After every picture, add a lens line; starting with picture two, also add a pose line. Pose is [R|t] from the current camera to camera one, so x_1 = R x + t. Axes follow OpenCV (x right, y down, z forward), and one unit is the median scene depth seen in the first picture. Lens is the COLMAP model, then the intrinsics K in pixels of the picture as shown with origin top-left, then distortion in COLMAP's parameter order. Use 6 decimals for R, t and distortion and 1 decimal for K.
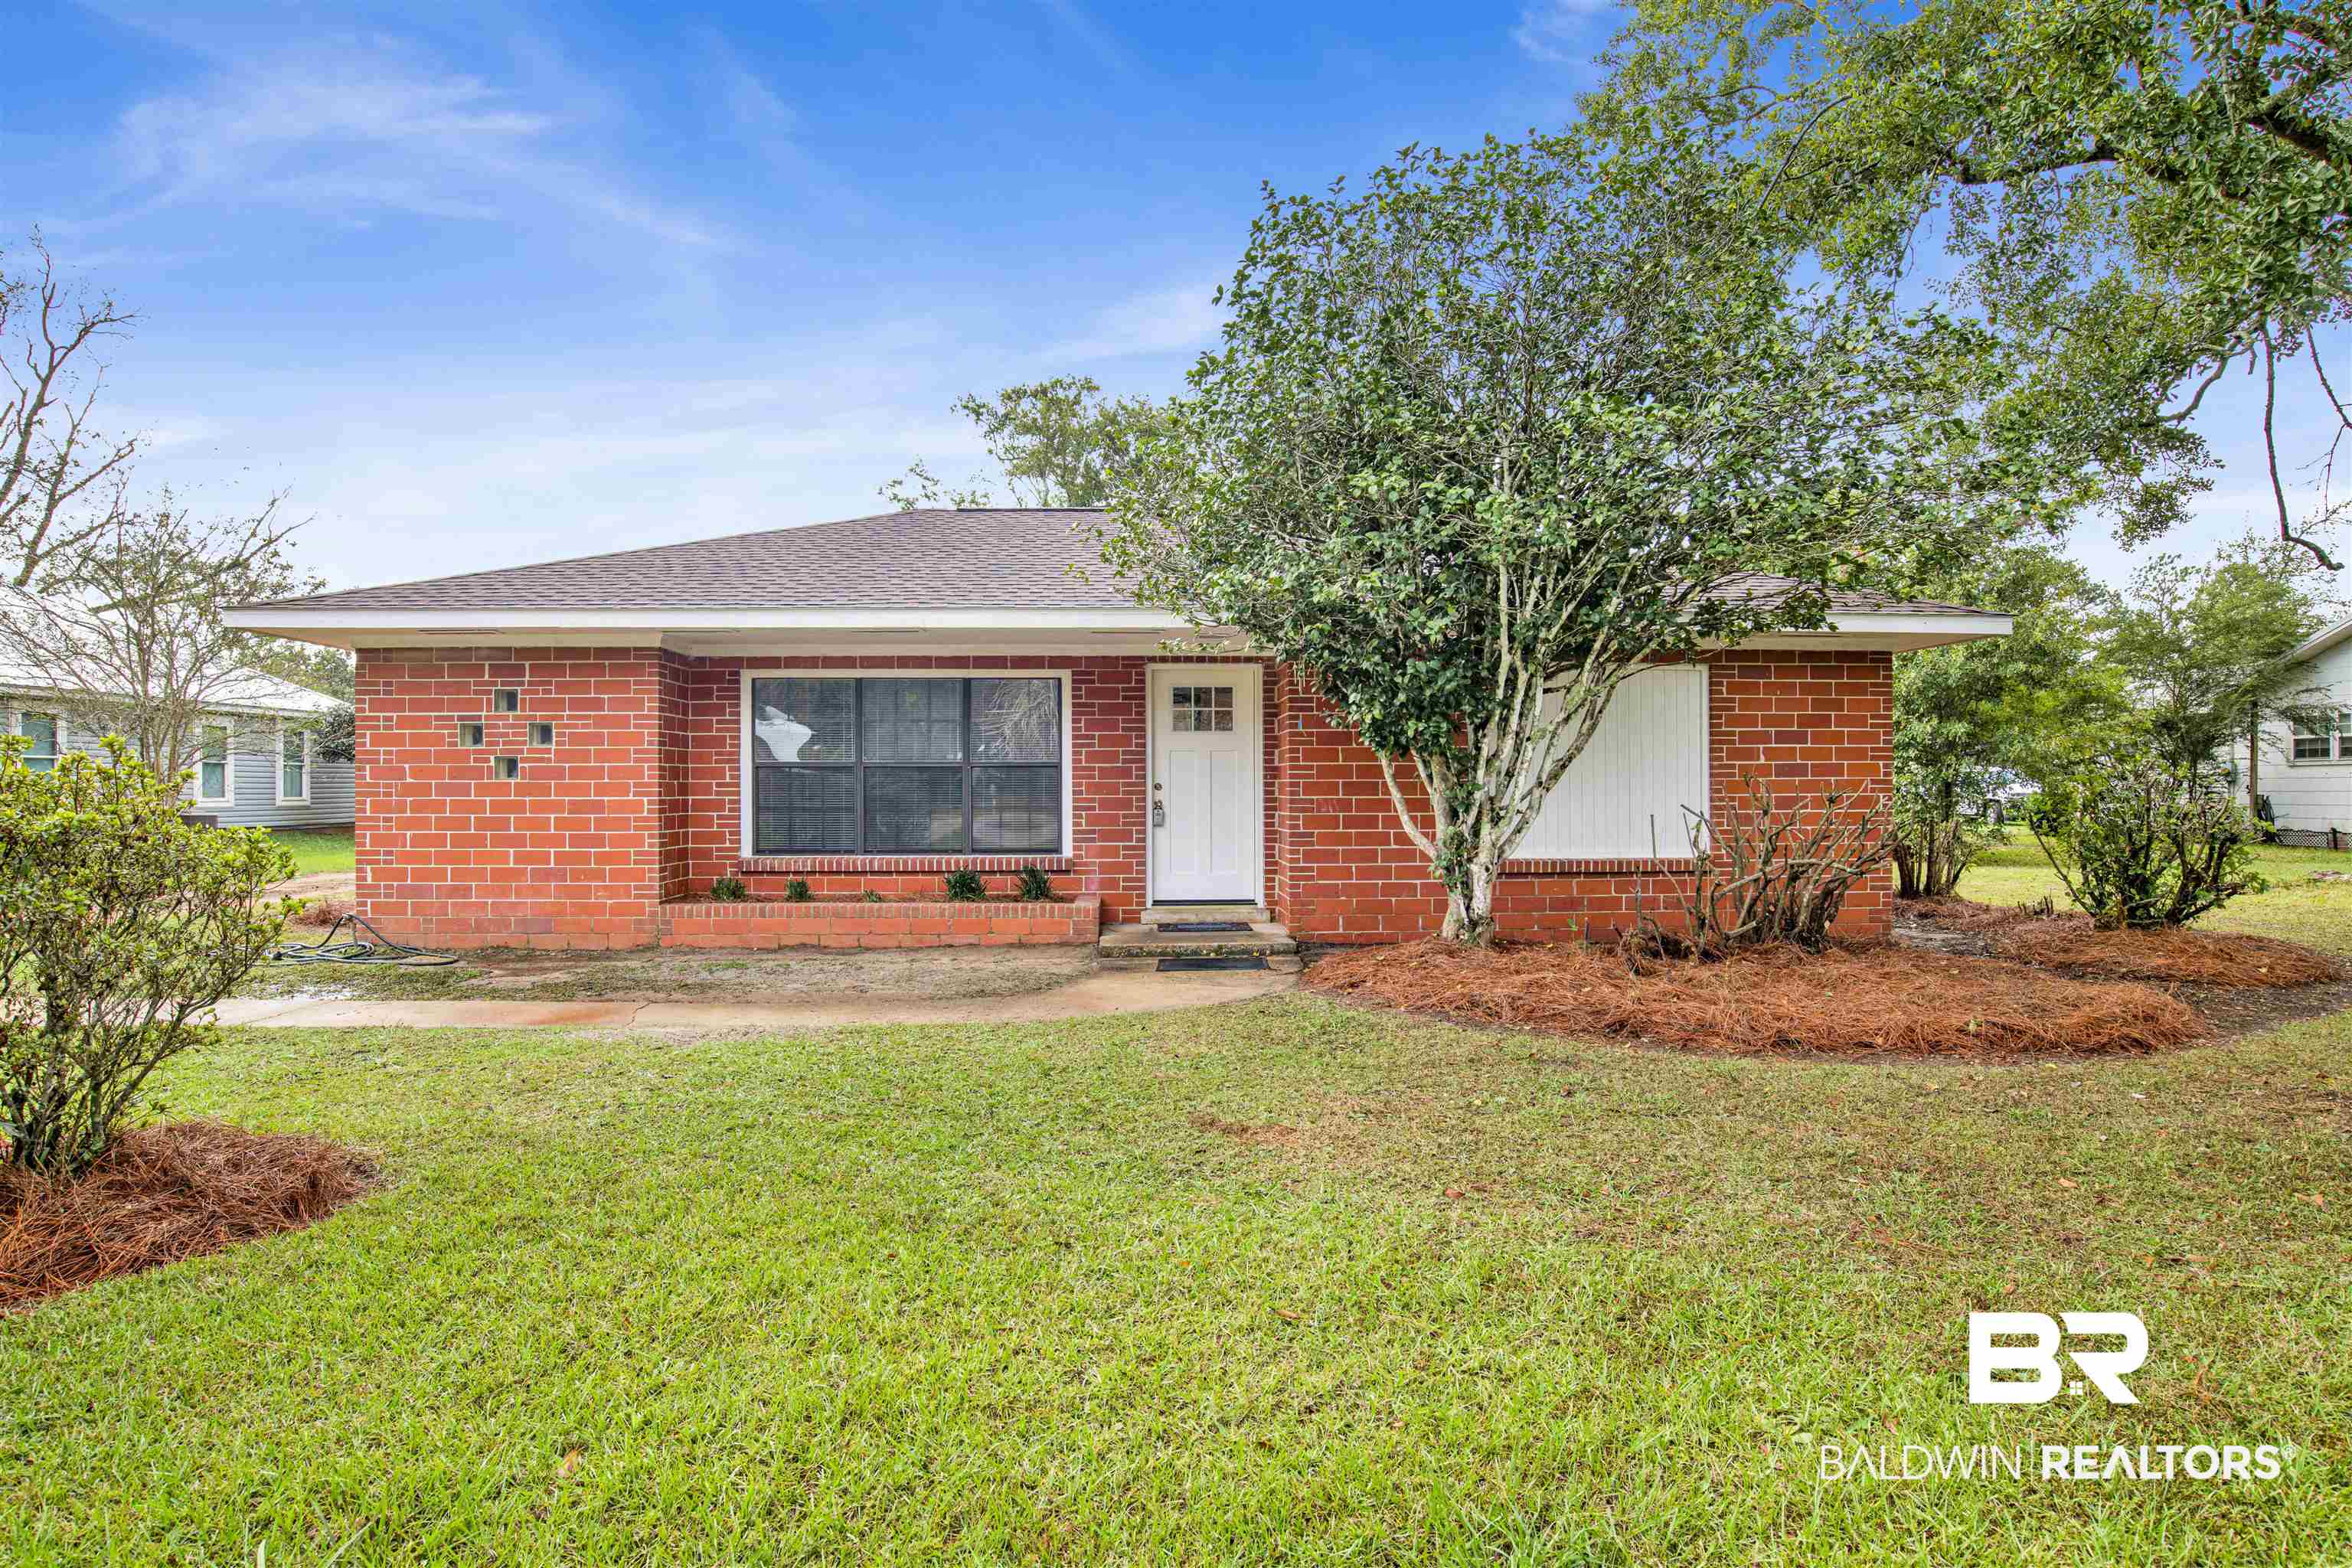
lens RADIAL K [[1274.1, 0, 1176.0], [0, 1274.1, 784.0], [0, 0, 1]] dist [-0.049583, 0.001017]
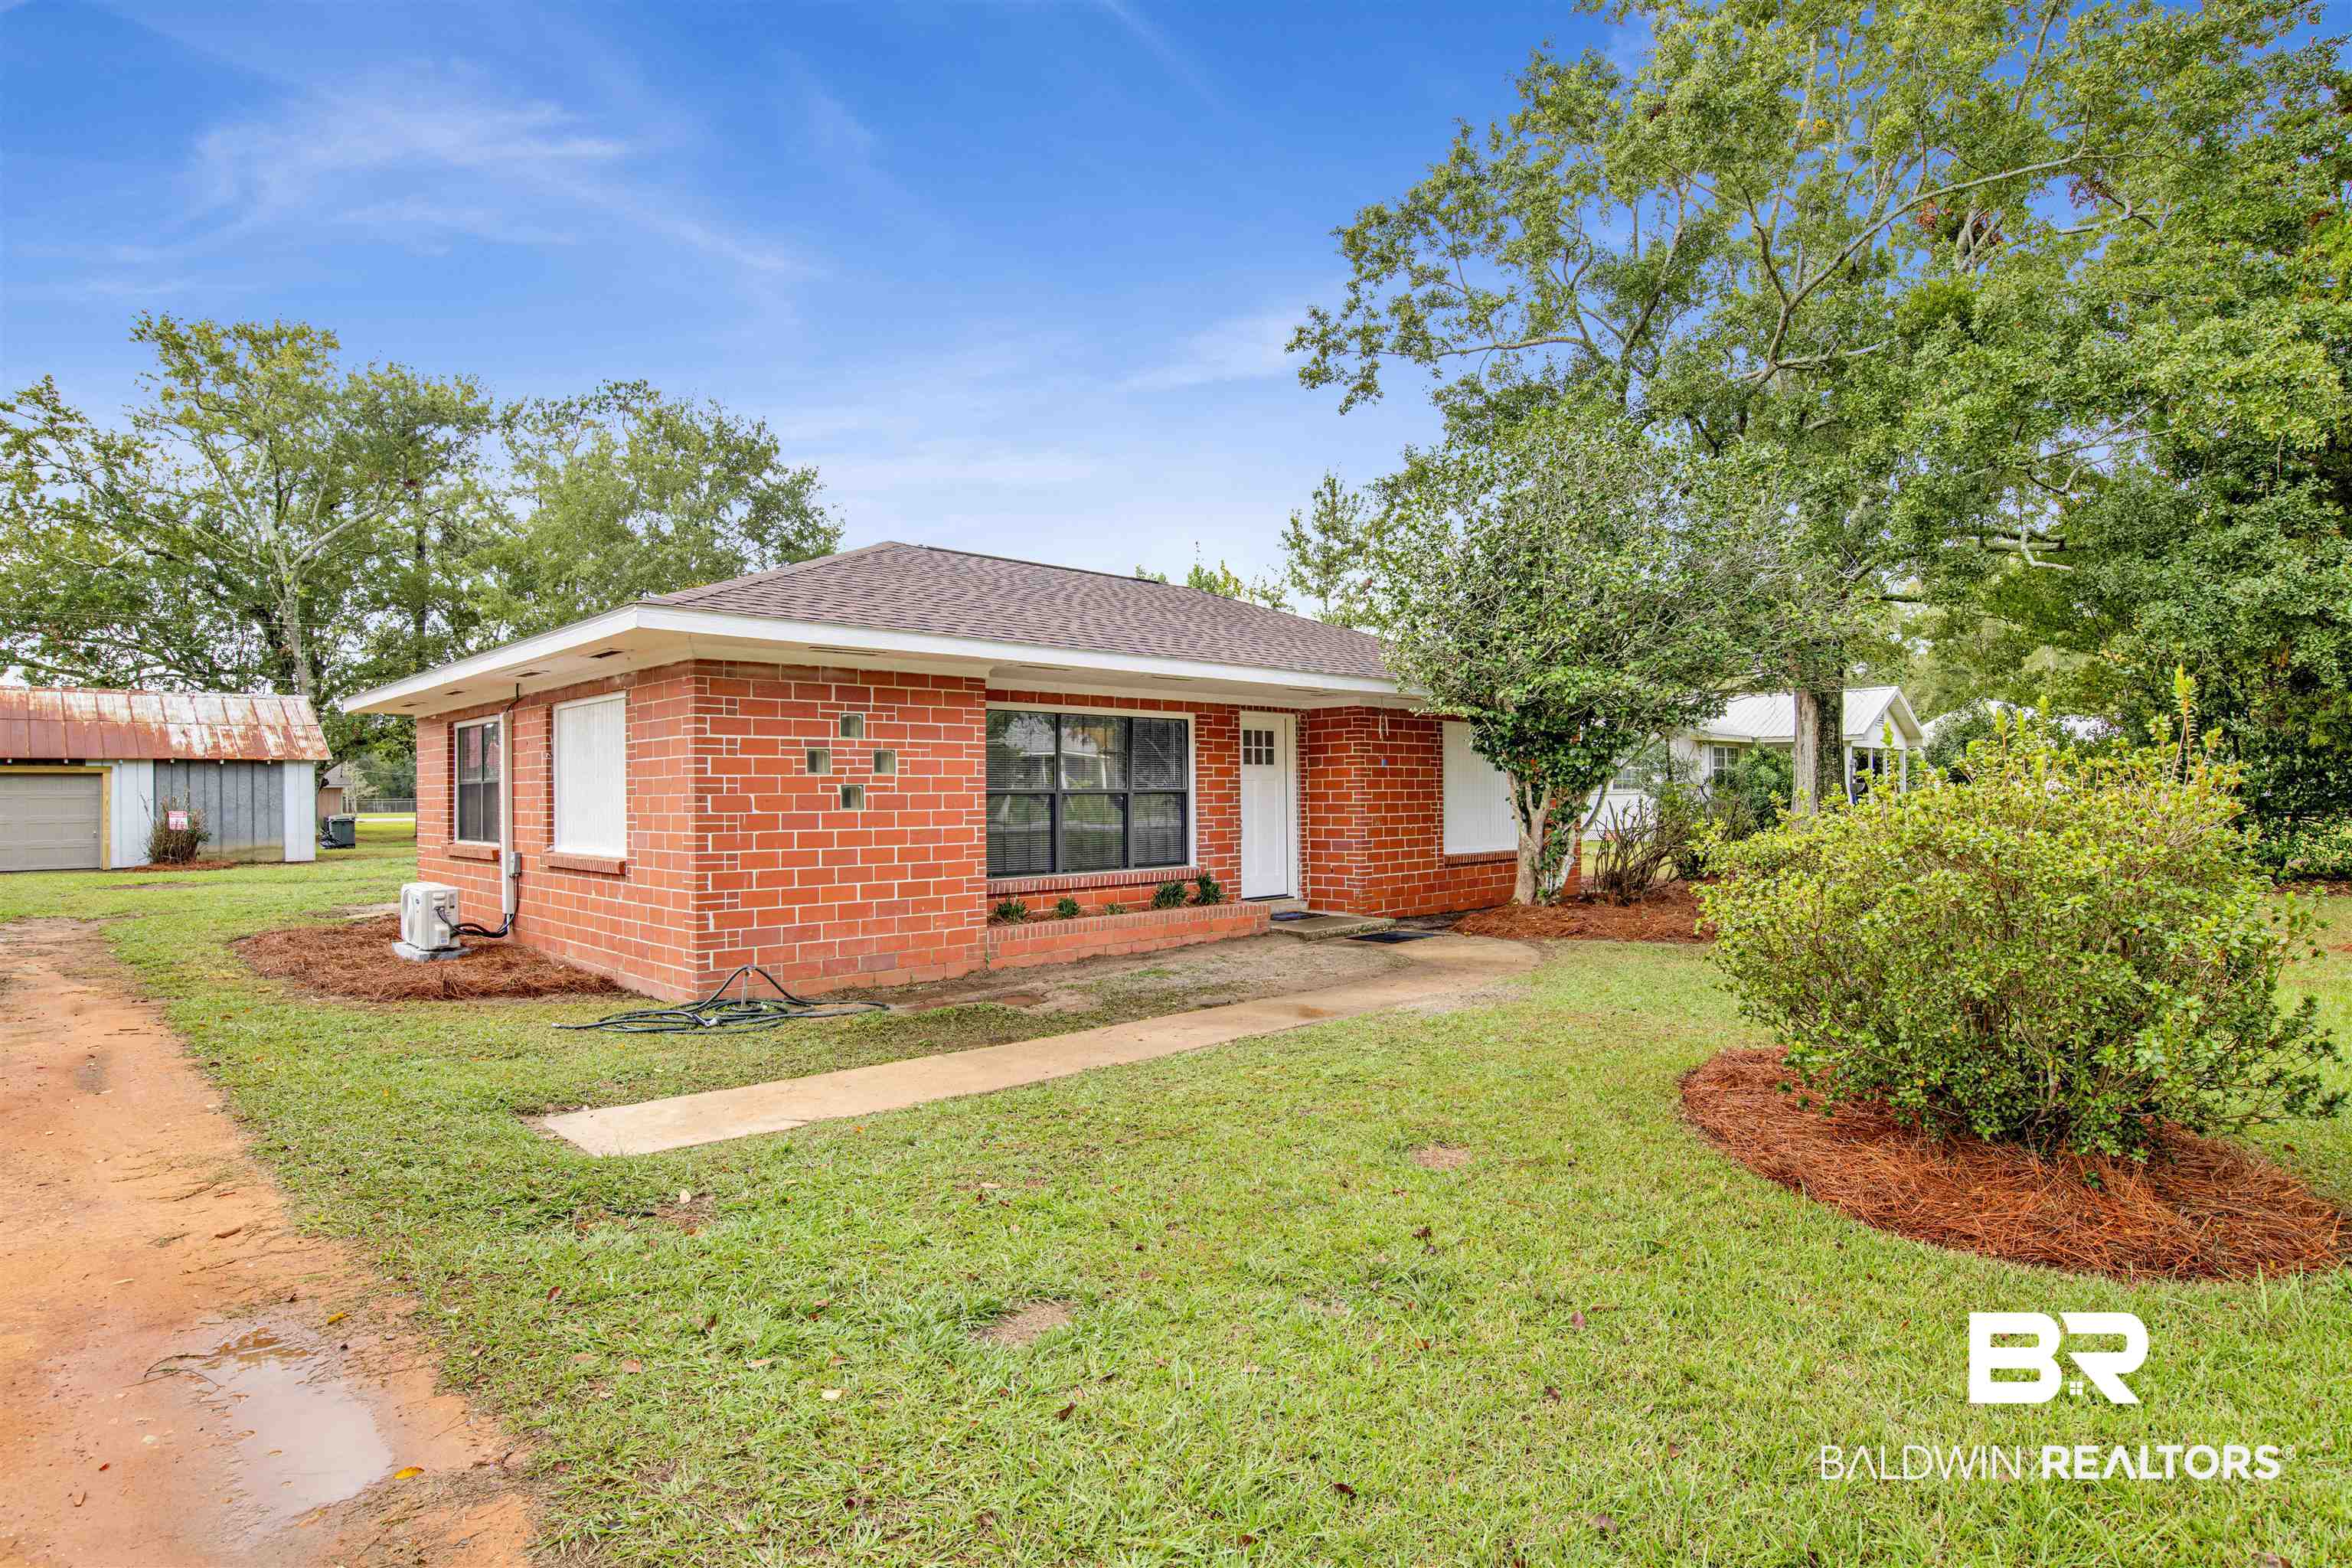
lens RADIAL K [[1227.1, 0, 1176.0], [0, 1227.1, 784.0], [0, 0, 1]] dist [-0.070882, 0.019962]
pose [[0.741864, 0.001155, 0.670549, -0.938794], [0.007985, 0.999912, -0.010557, -0.010813], [-0.670503, 0.013187, 0.741790, 0.155310]]
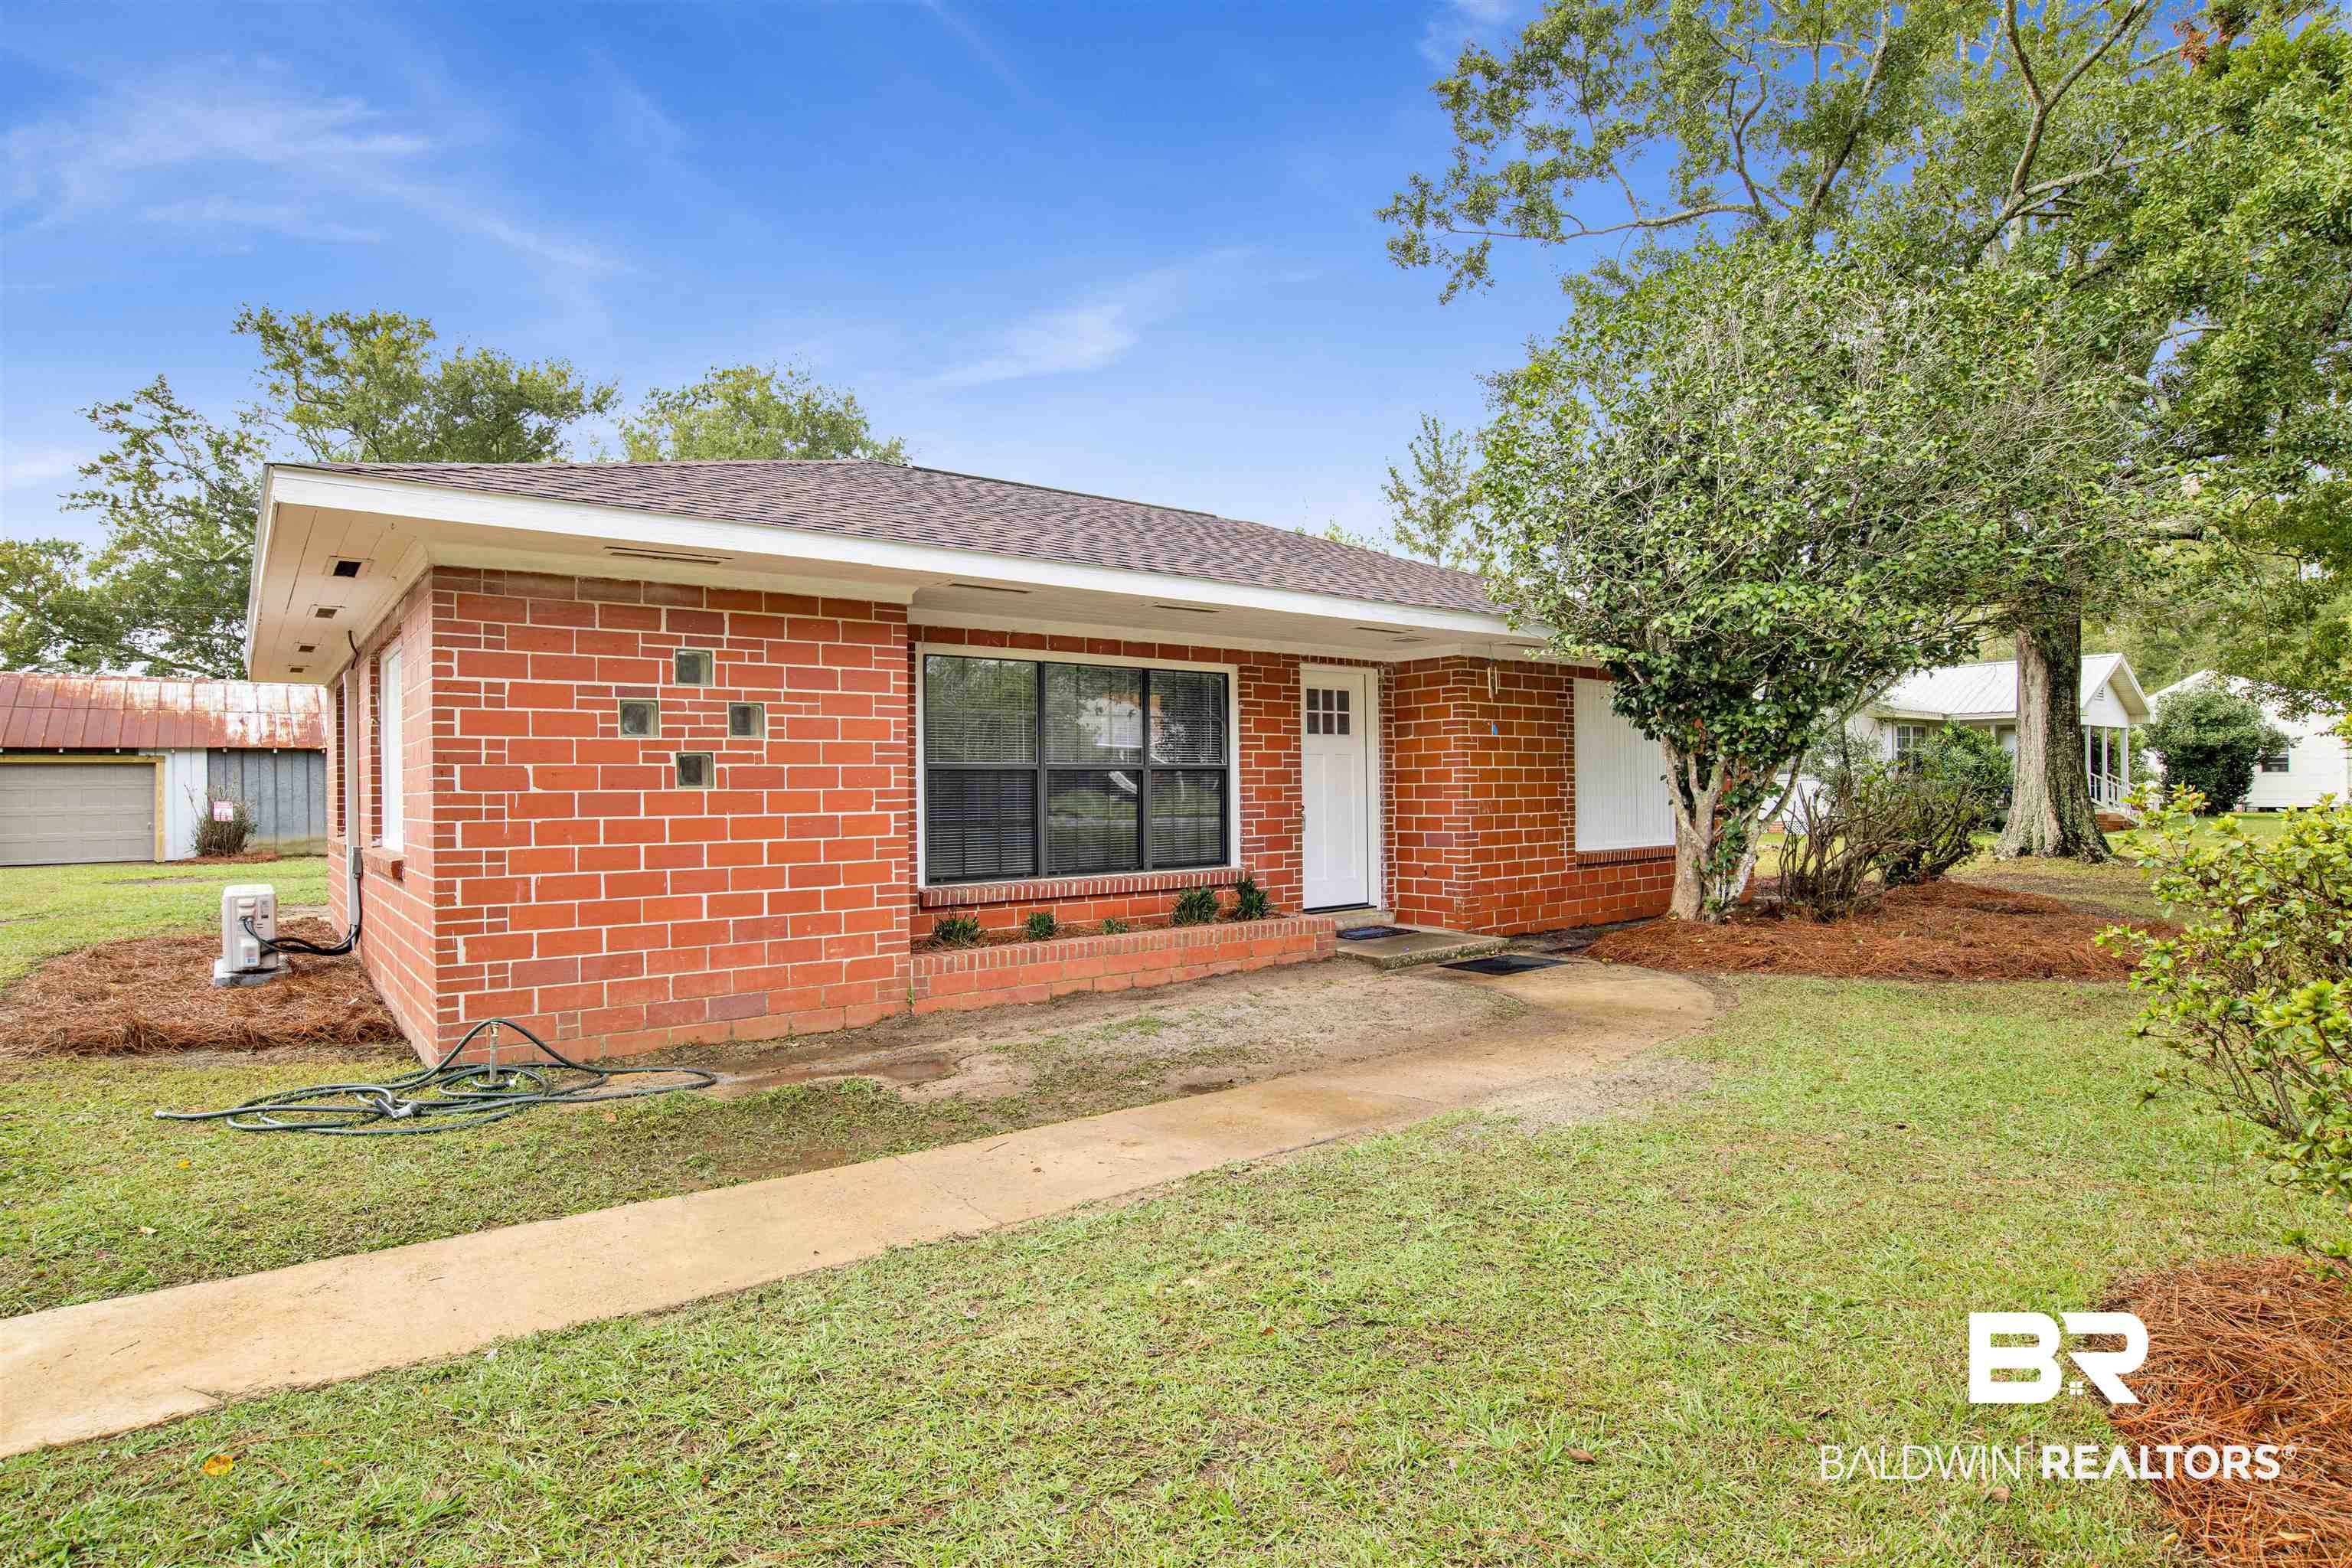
lens RADIAL K [[1227.1, 0, 1176.0], [0, 1227.1, 784.0], [0, 0, 1]] dist [-0.070882, 0.019962]
pose [[0.809098, -0.005462, 0.587649, -0.682105], [0.010483, 0.999932, -0.005139, 0.000240], [-0.587580, 0.010318, 0.809100, 0.331385]]
